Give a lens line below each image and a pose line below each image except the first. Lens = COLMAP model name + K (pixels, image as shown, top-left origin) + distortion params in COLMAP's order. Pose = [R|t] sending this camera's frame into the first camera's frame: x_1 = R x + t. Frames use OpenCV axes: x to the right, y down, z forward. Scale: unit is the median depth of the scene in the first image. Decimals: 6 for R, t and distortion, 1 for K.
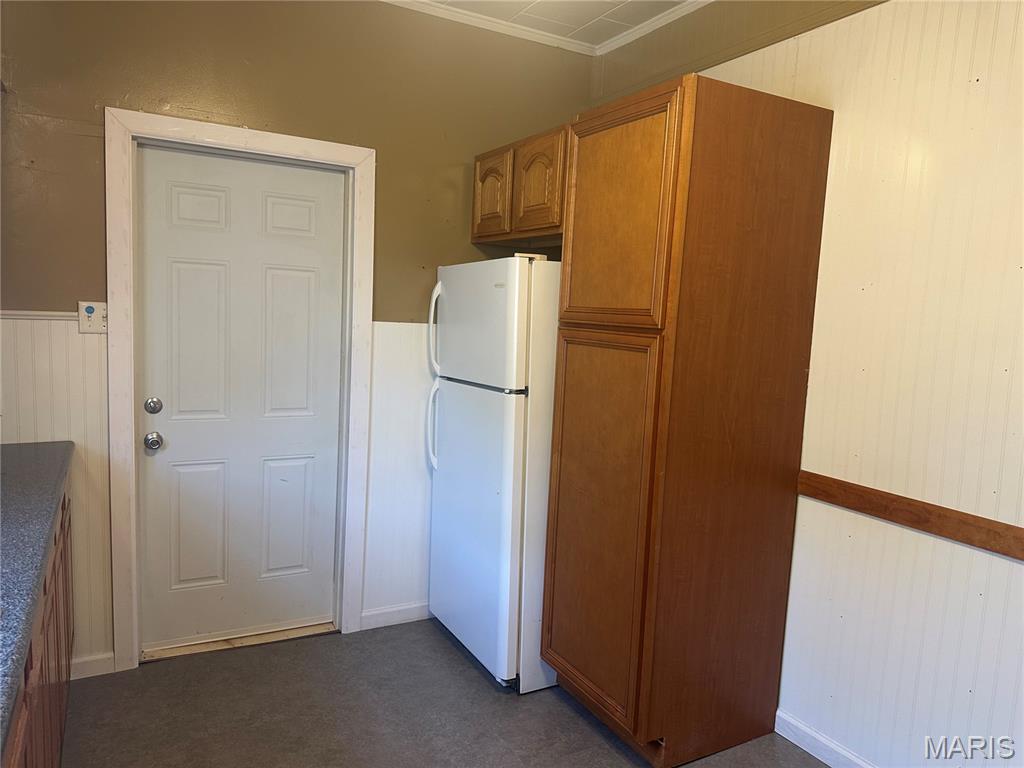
lens RADIAL K [[732.3, 0, 511.9], [0, 732.3, 372.3], [0, 0, 1]] dist [0.069671, -0.062172]
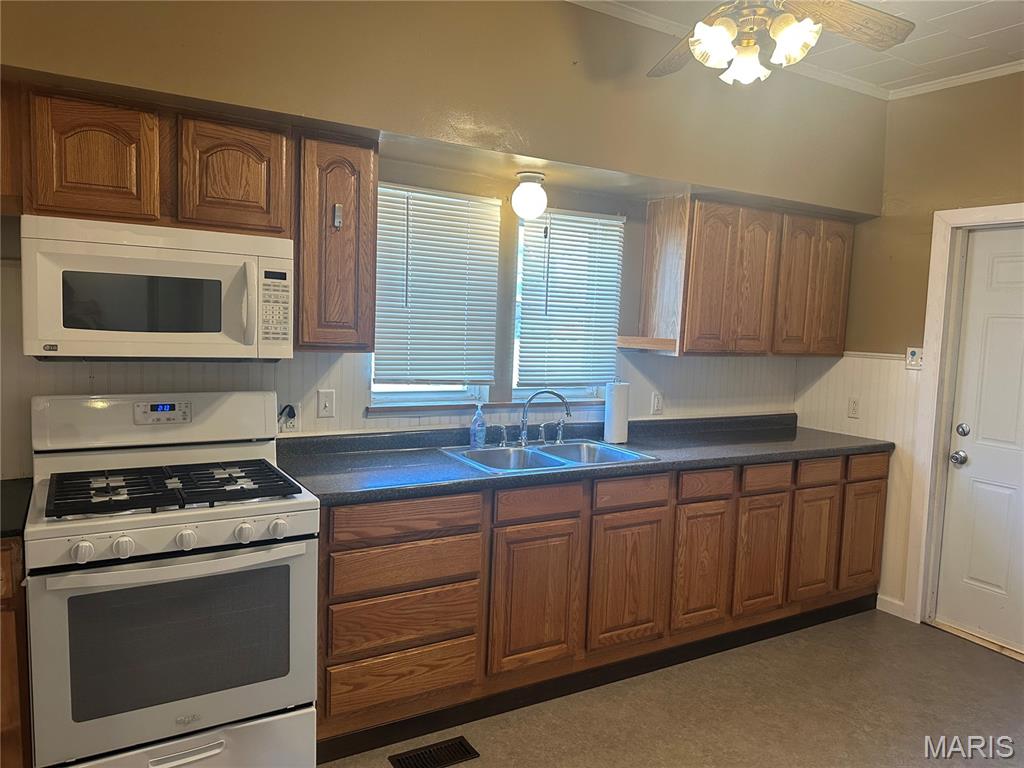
lens RADIAL K [[732.3, 0, 511.9], [0, 732.3, 372.3], [0, 0, 1]] dist [0.069671, -0.062172]
pose [[0.044779, 0.033750, -0.998427, 0.773609], [-0.134033, 0.990596, 0.027474, 0.015357], [0.989965, 0.132592, 0.048881, 0.158056]]
